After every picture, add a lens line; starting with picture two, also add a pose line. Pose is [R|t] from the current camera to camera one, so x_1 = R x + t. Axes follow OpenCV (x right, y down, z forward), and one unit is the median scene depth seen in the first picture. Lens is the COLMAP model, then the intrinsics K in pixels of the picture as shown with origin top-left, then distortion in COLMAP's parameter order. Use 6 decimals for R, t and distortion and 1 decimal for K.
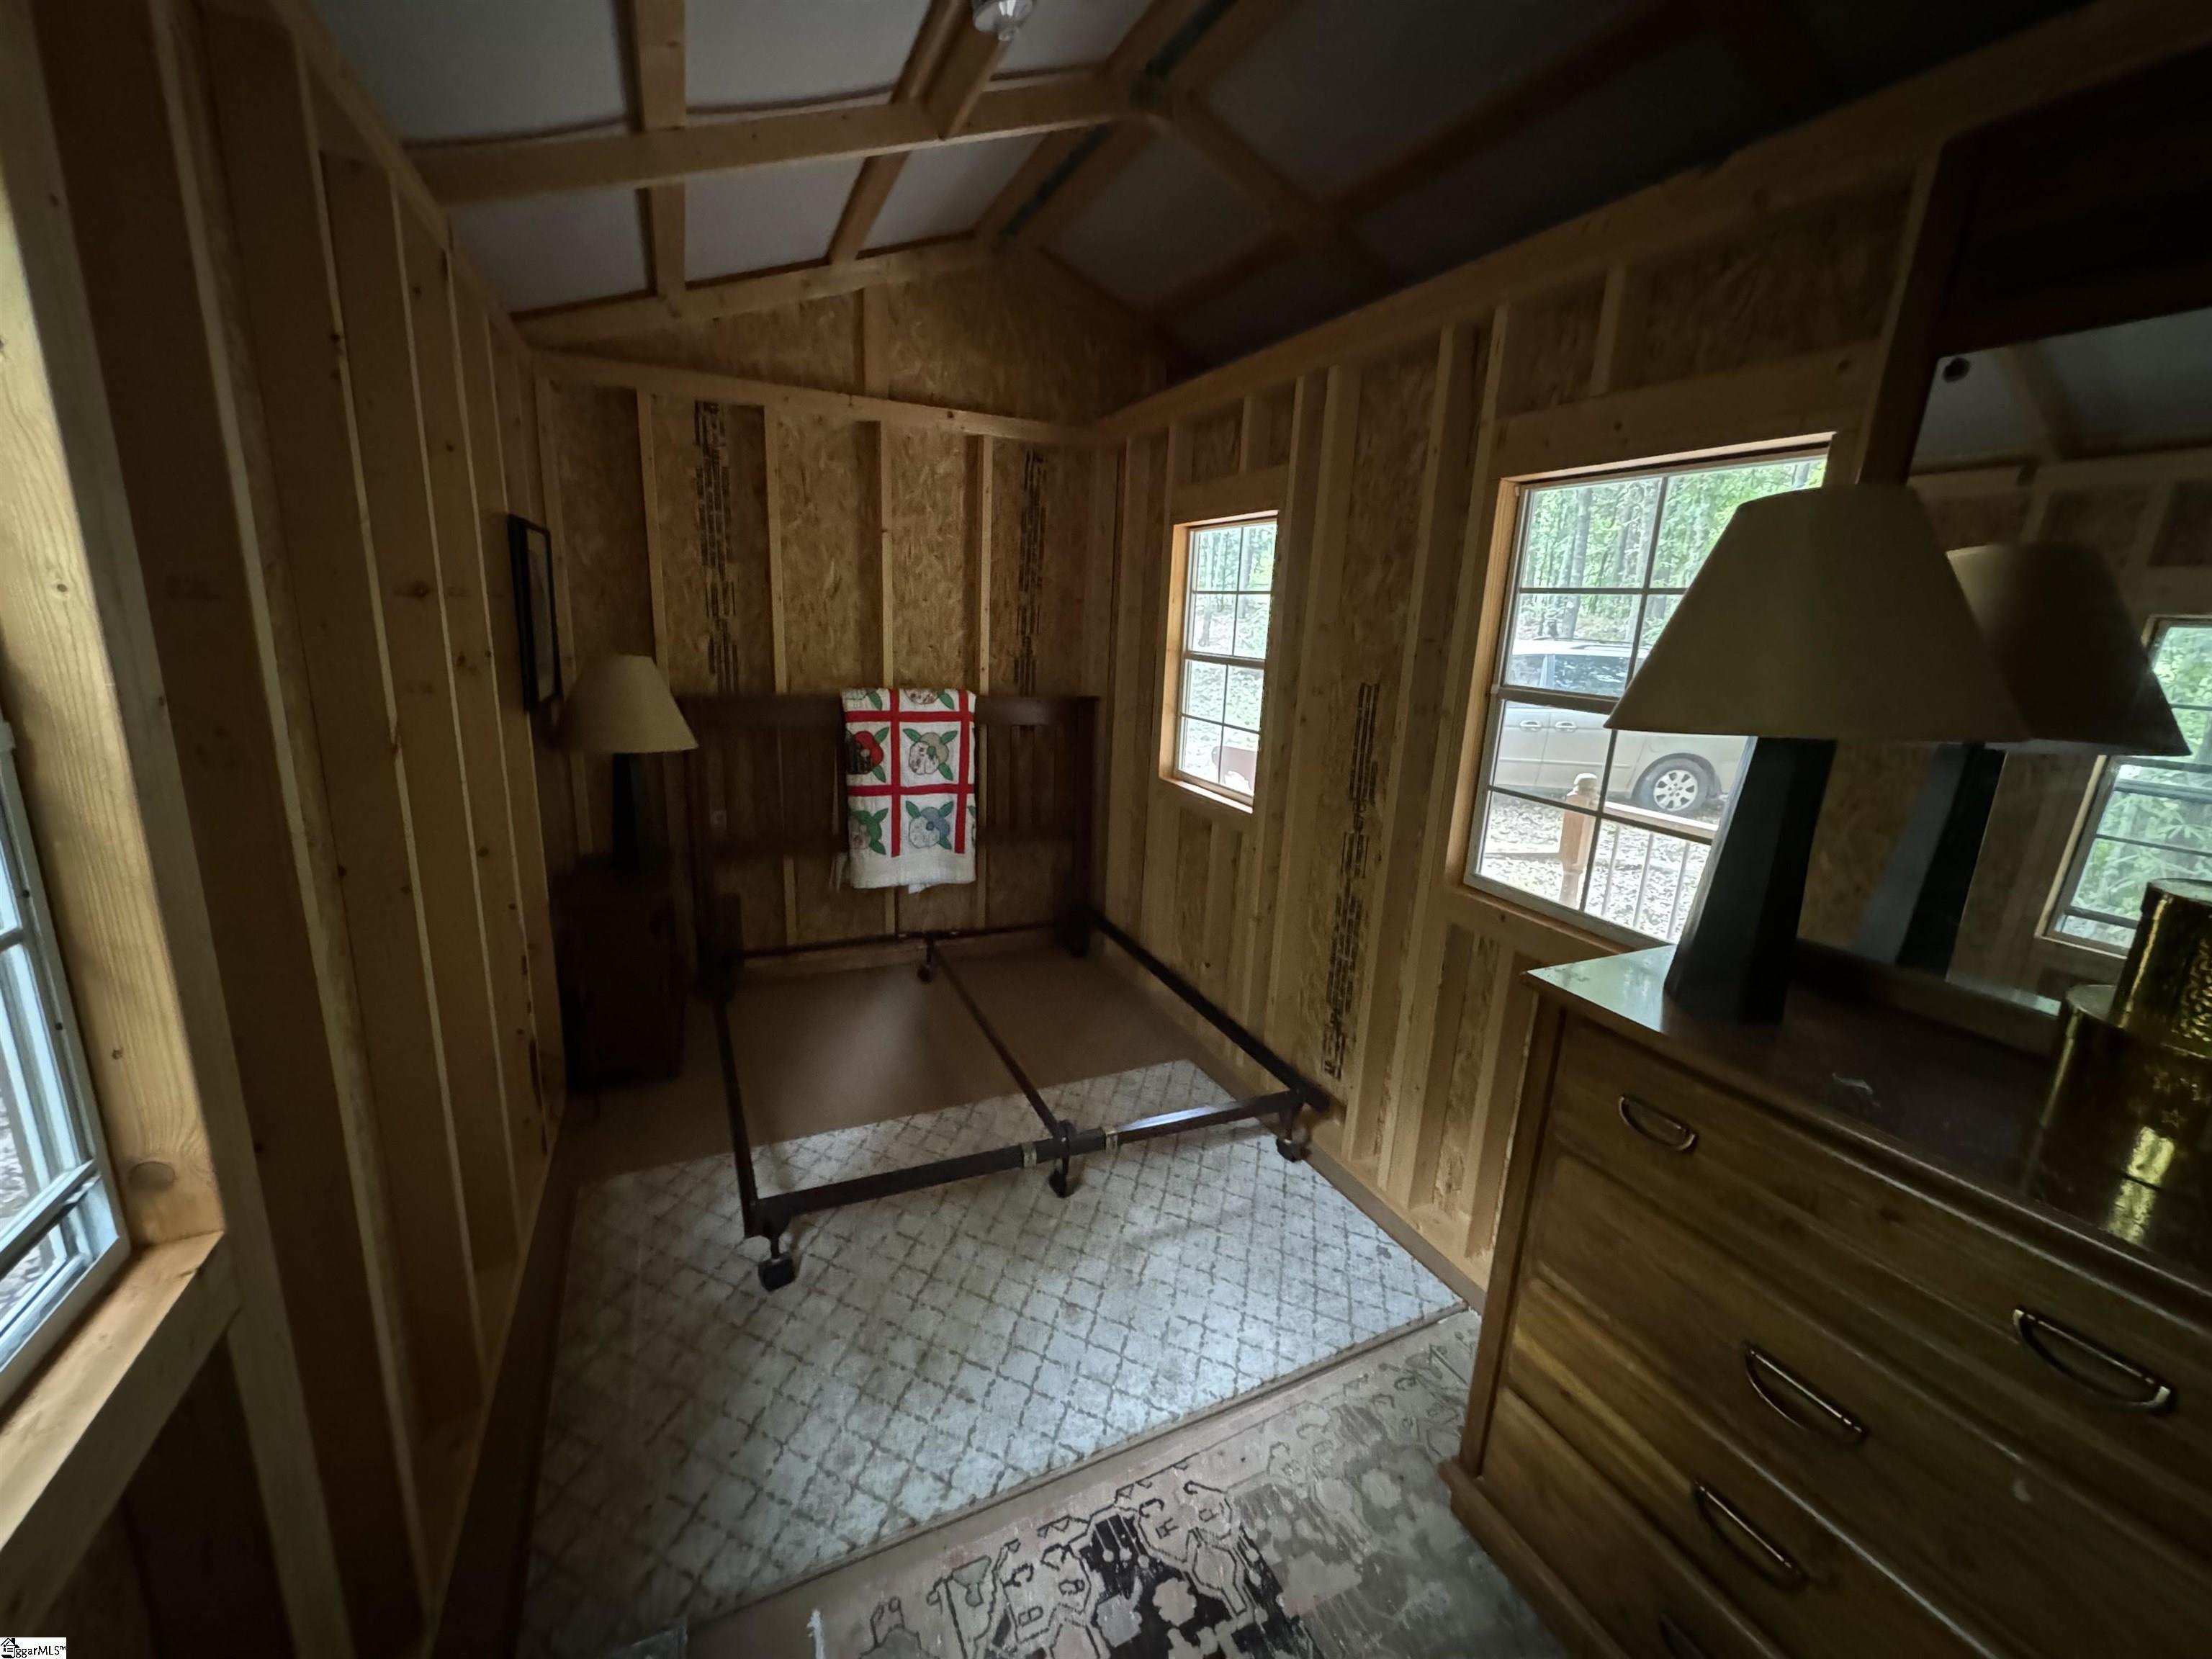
lens RADIAL K [[877.2, 0, 1106.0], [0, 877.2, 829.5], [0, 0, 1]] dist [-0.009127, 0.000051]
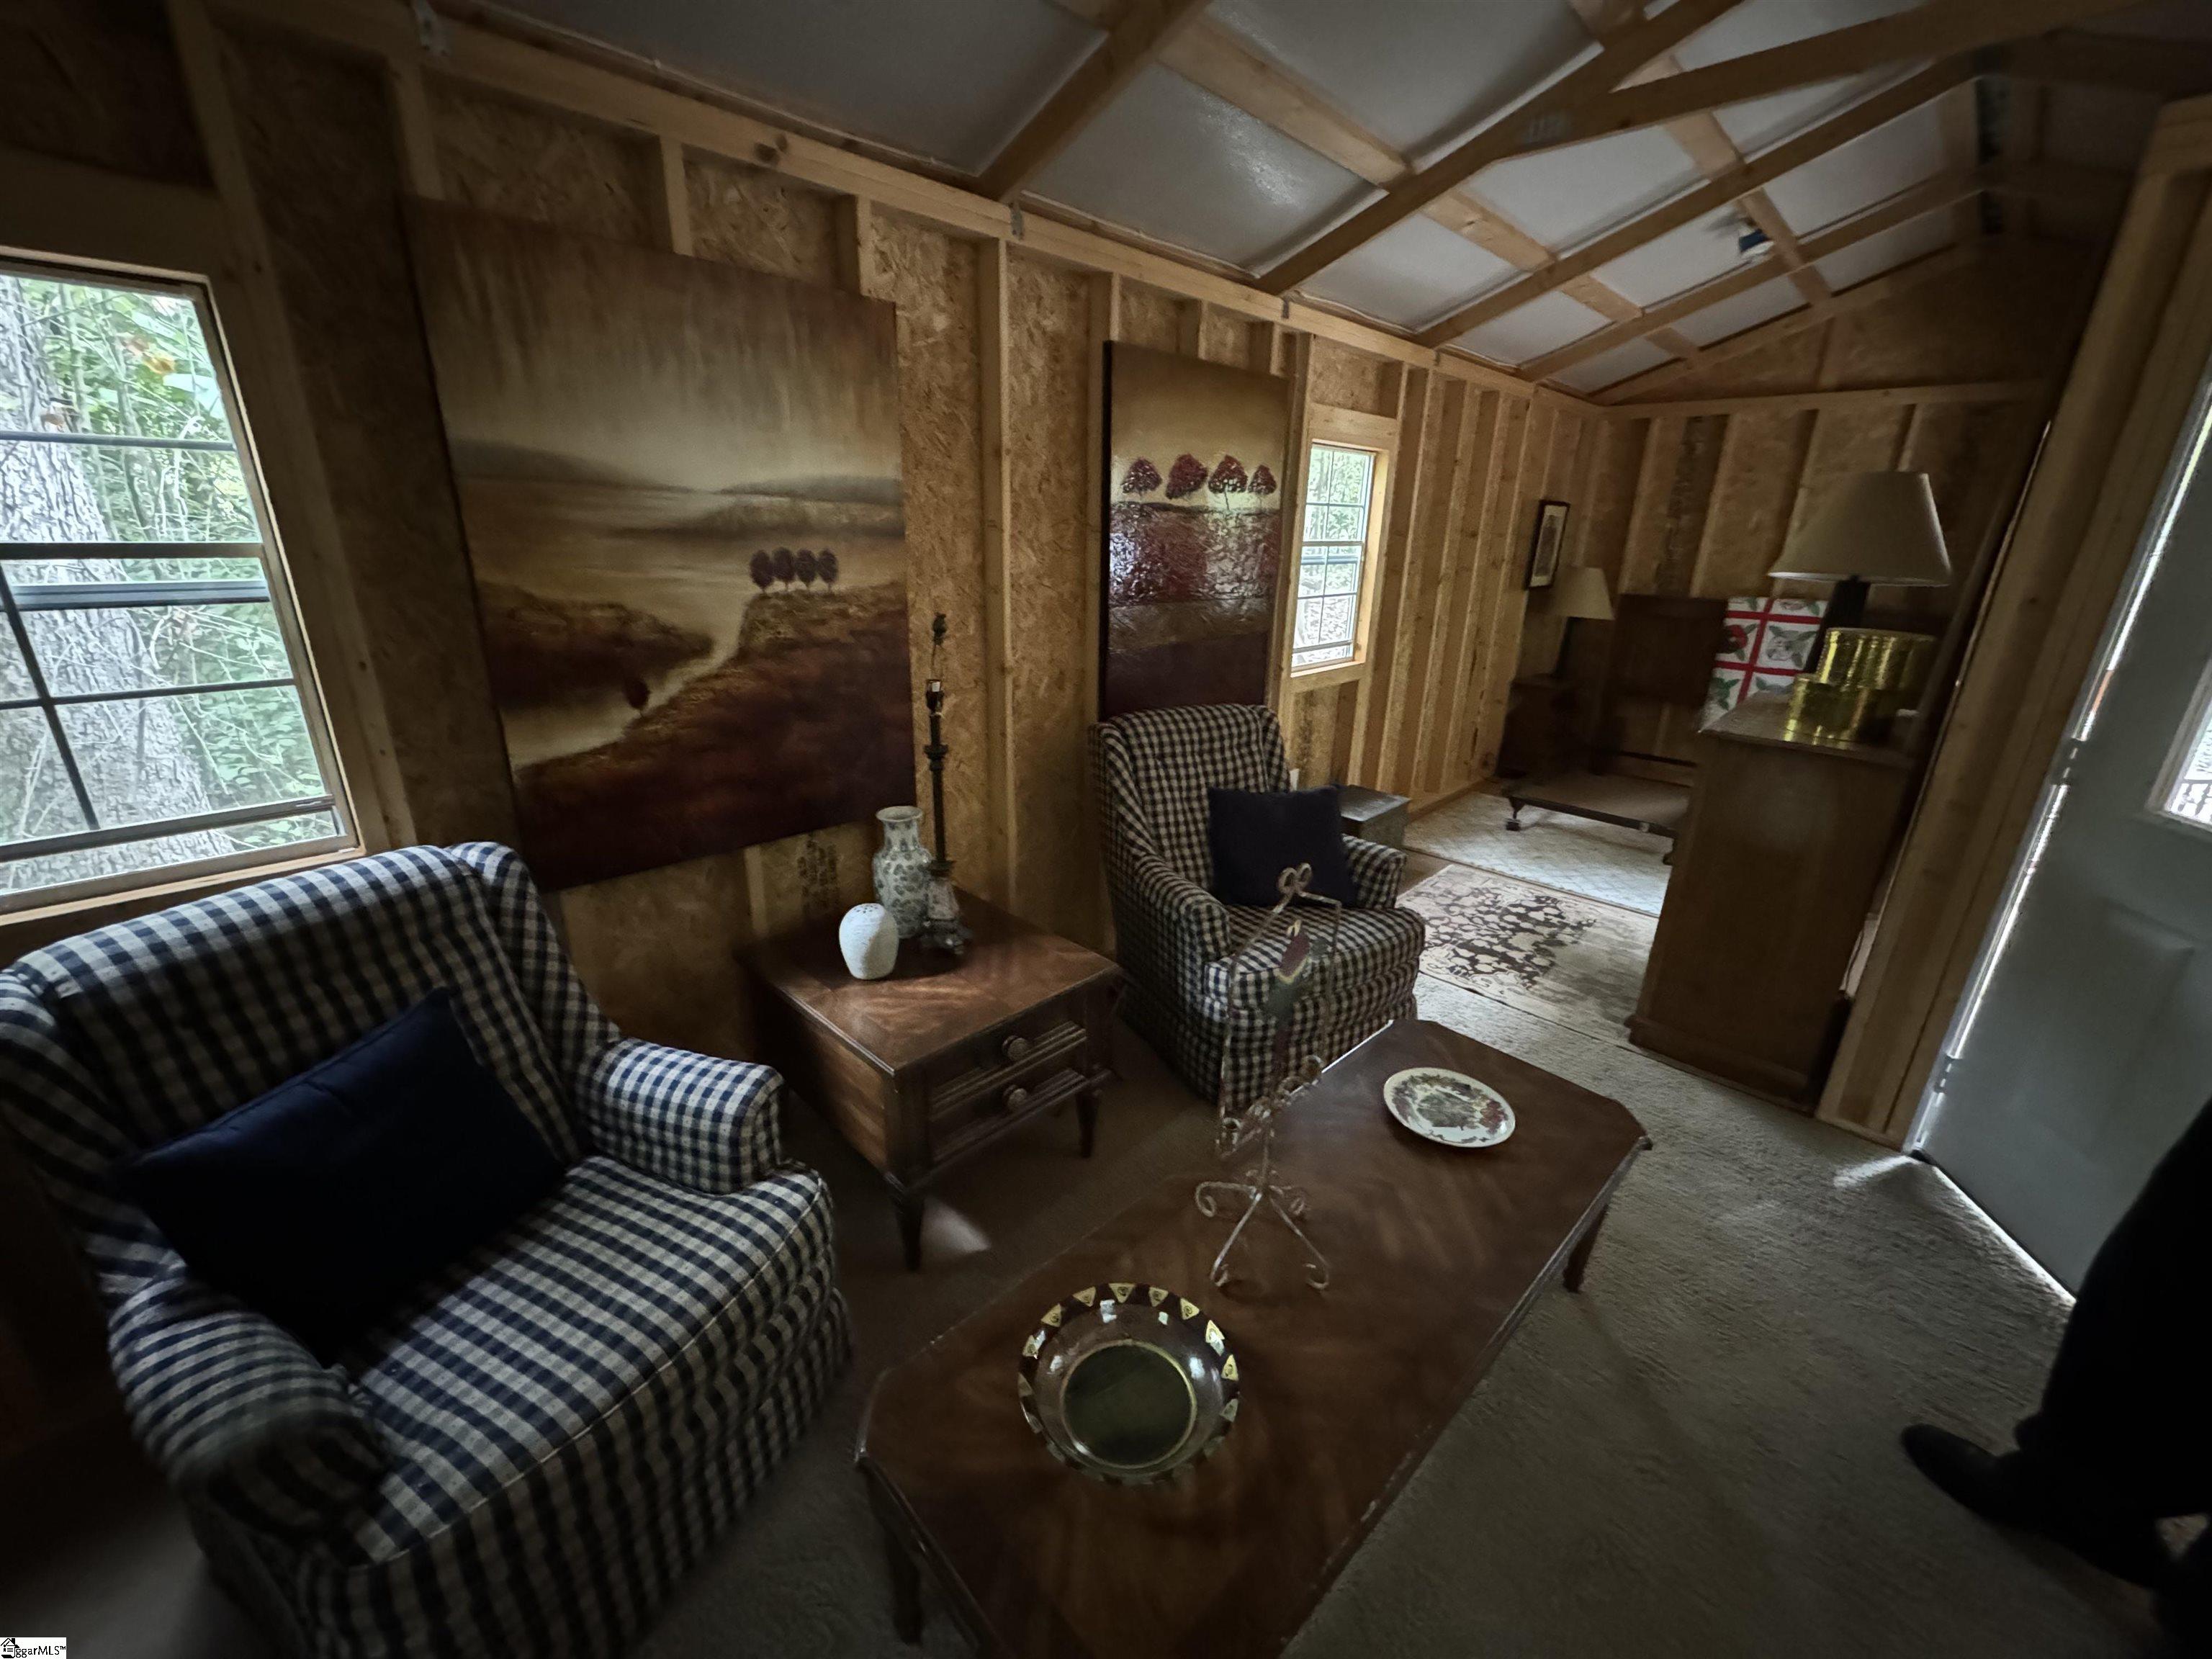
lens RADIAL K [[877.2, 0, 1106.0], [0, 877.2, 829.5], [0, 0, 1]] dist [-0.009127, 0.000051]
pose [[0.359787, 0.270587, -0.892937, 0.769520], [-0.225451, 0.953878, 0.198214, 0.171153], [0.905387, 0.129999, 0.404197, -0.541956]]
